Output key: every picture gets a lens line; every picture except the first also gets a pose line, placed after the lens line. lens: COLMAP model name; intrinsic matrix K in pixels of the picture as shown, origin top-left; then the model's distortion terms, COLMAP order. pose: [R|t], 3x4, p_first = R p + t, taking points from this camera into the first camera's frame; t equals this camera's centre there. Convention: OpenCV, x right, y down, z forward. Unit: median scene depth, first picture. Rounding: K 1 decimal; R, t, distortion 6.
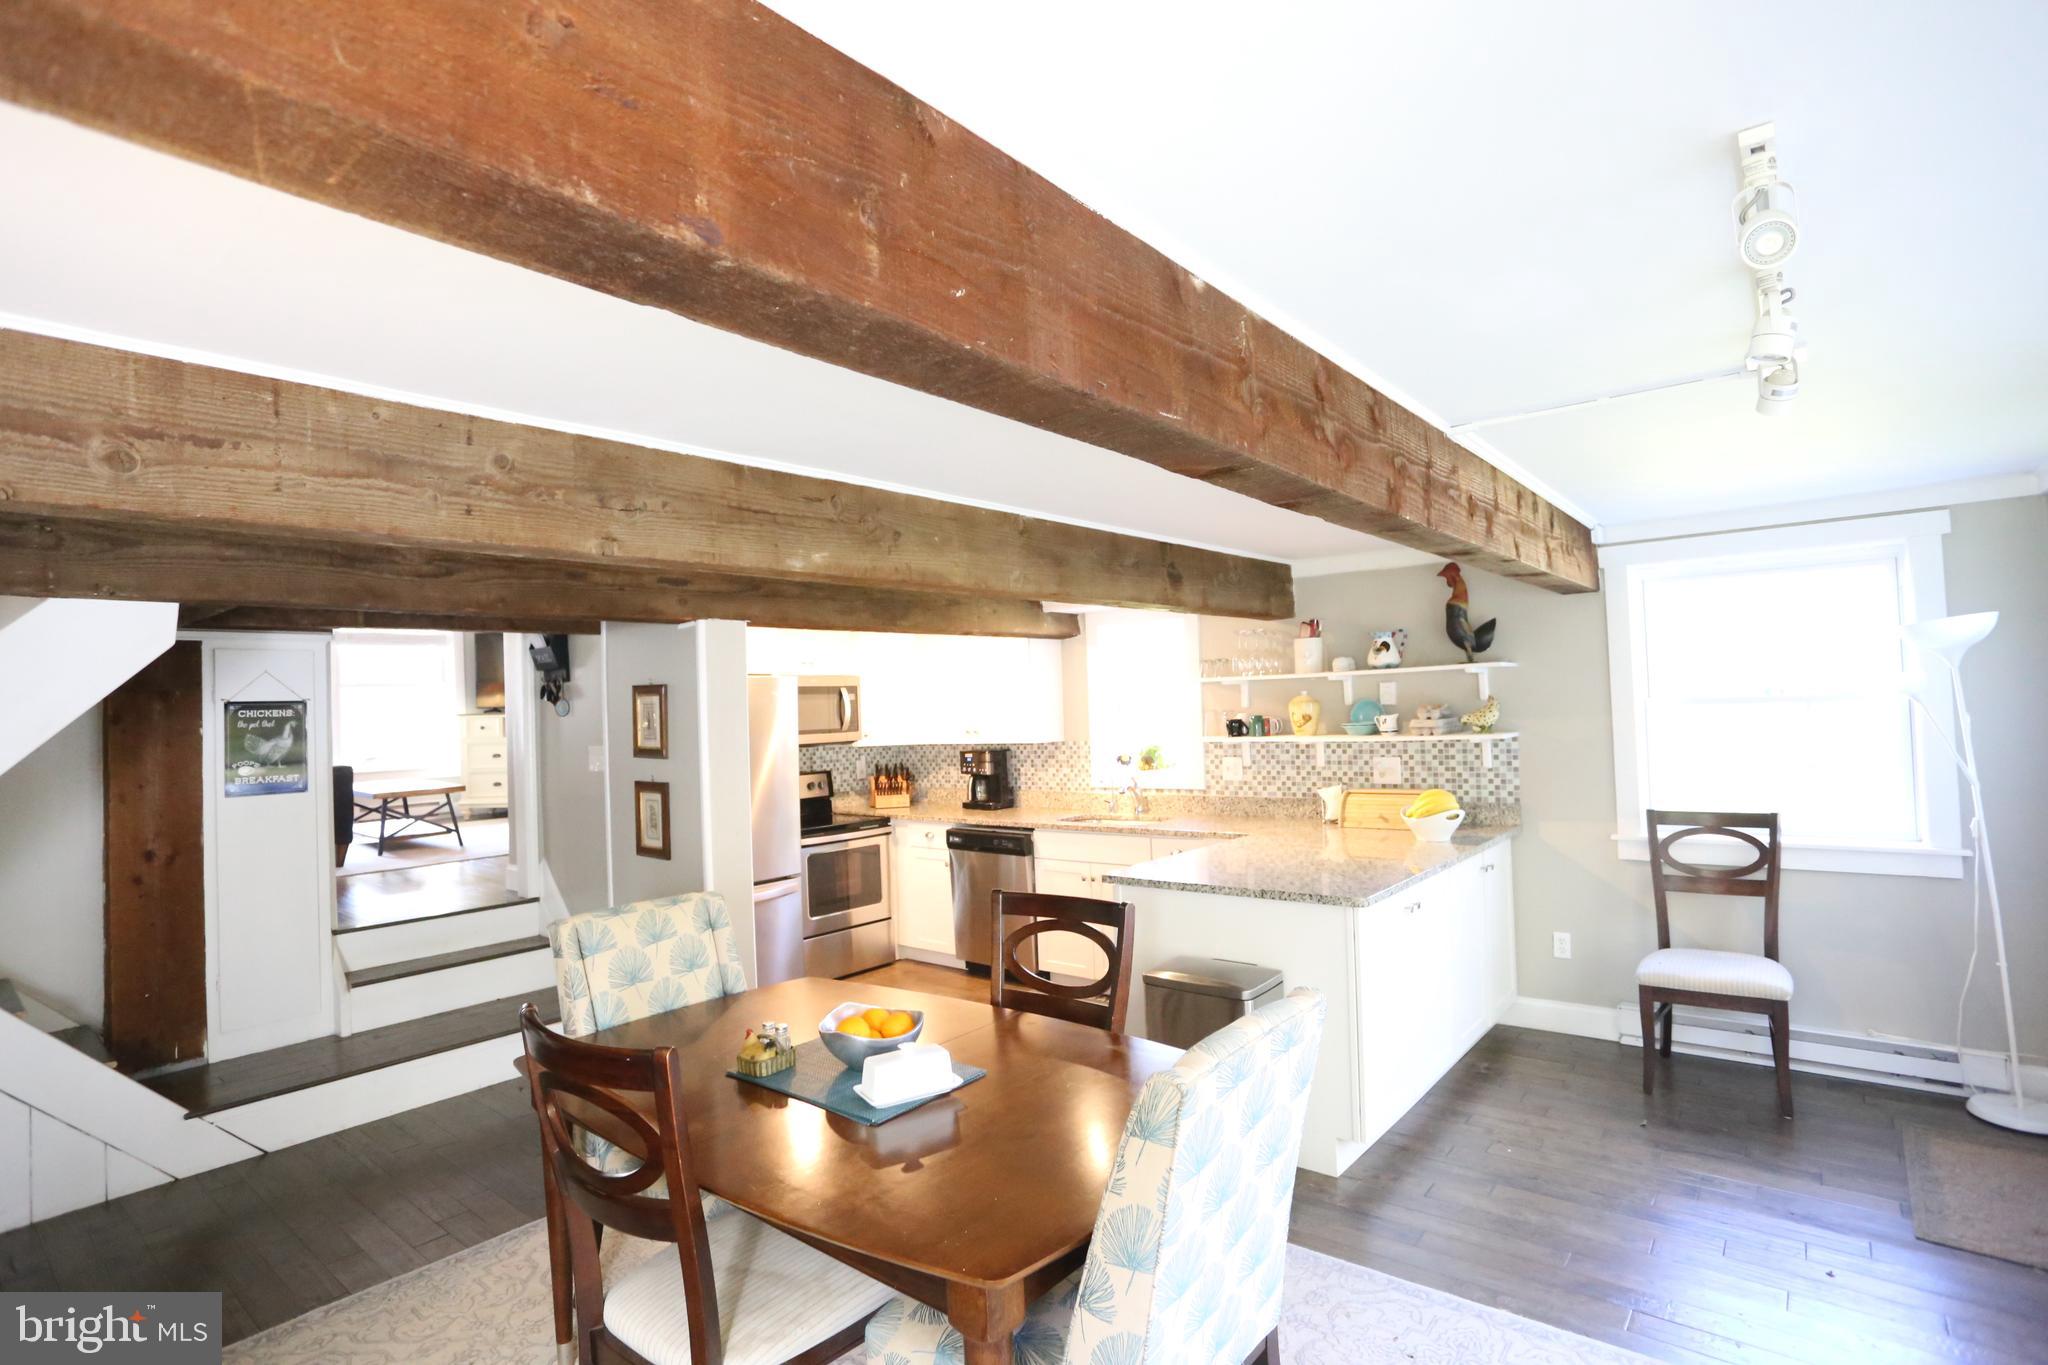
lens RADIAL K [[997.6, 0, 1017.1], [0, 997.6, 676.0], [0, 0, 1]] dist [-0.076502, 0.029490]
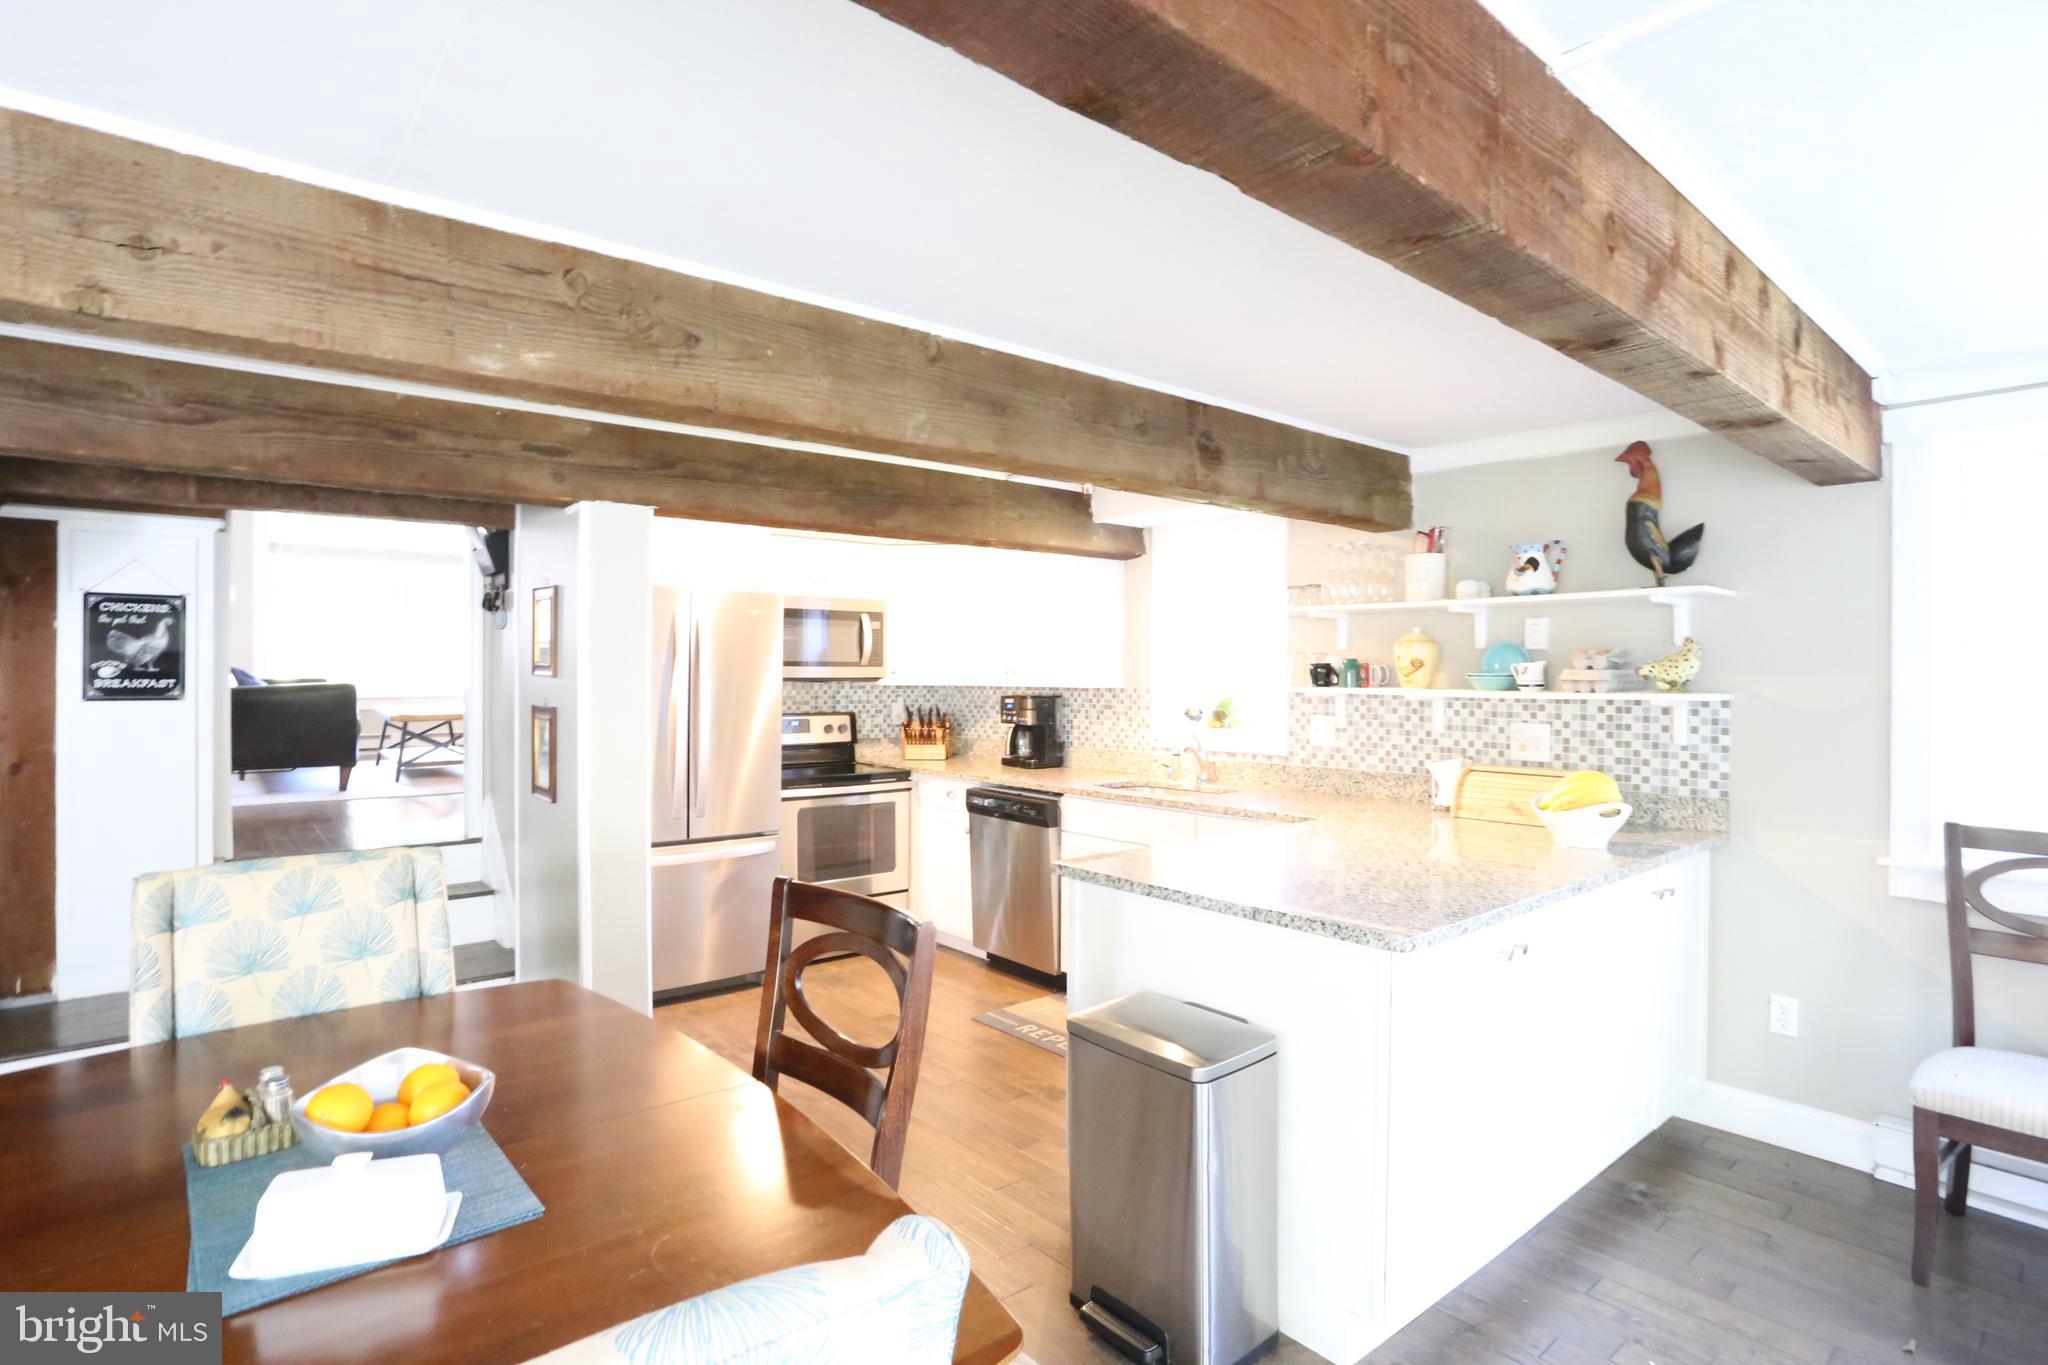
lens RADIAL K [[1023.2, 0, 1015.6], [0, 1023.2, 675.2], [0, 0, 1]] dist [-0.064552, 0.023677]
pose [[0.983021, 0.040863, -0.178887, 0.151309], [-0.033901, 0.998551, 0.041804, 0.032667], [0.180336, -0.035030, 0.982981, 0.242671]]
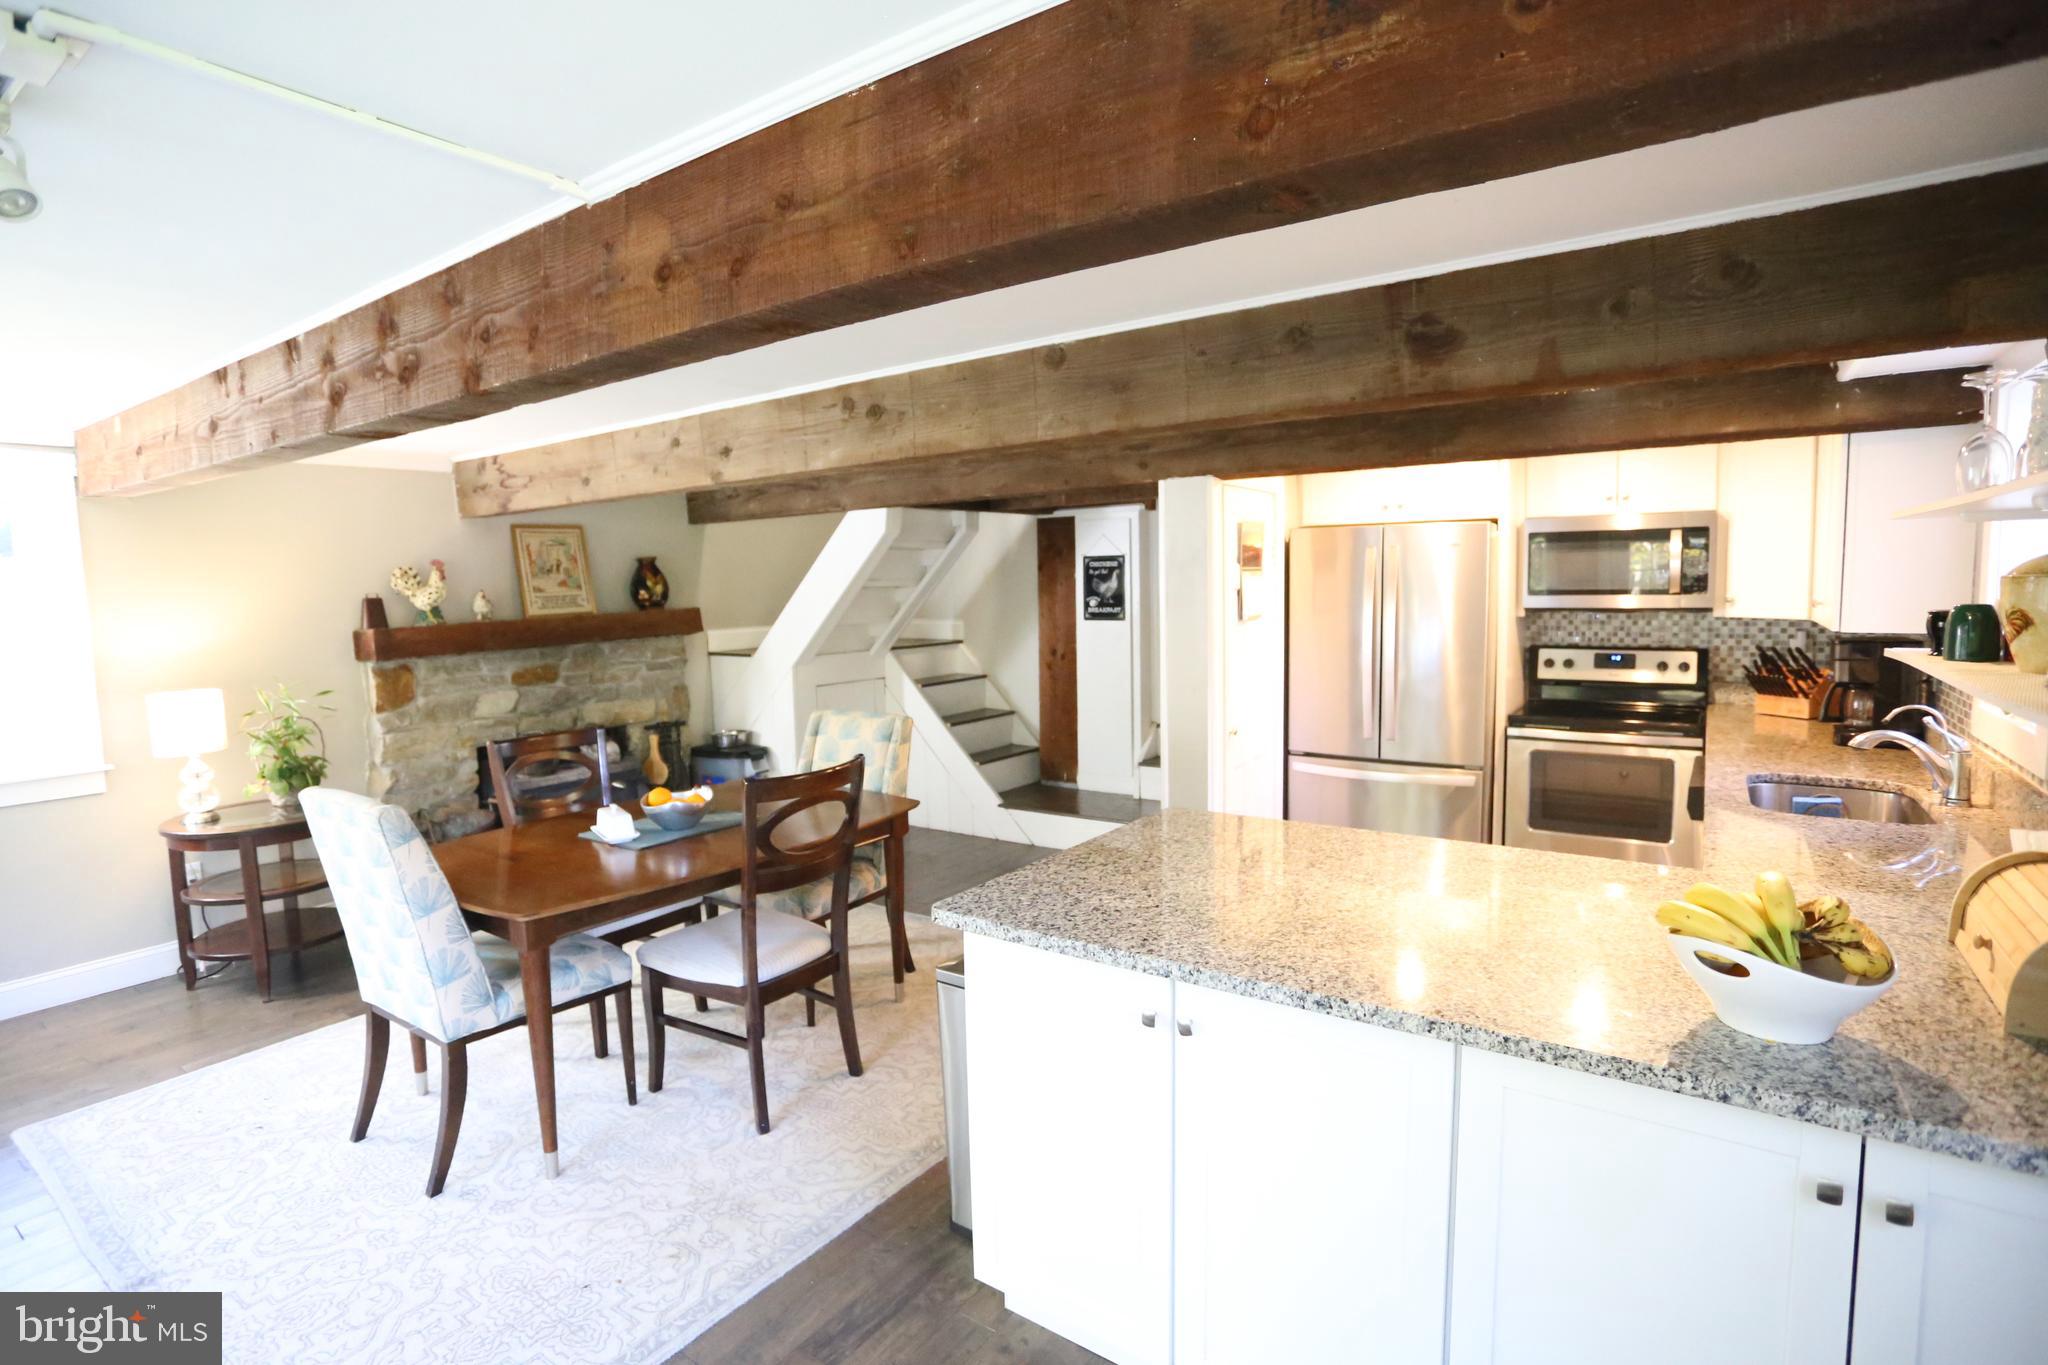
lens RADIAL K [[1011.3, 0, 1030.3], [0, 1011.3, 675.8], [0, 0, 1]] dist [-0.076784, 0.031016]
pose [[0.089562, 0.127229, -0.987822, 0.664632], [0.049772, 0.989997, 0.132021, -0.000519], [0.994737, -0.060990, 0.082334, 0.694260]]
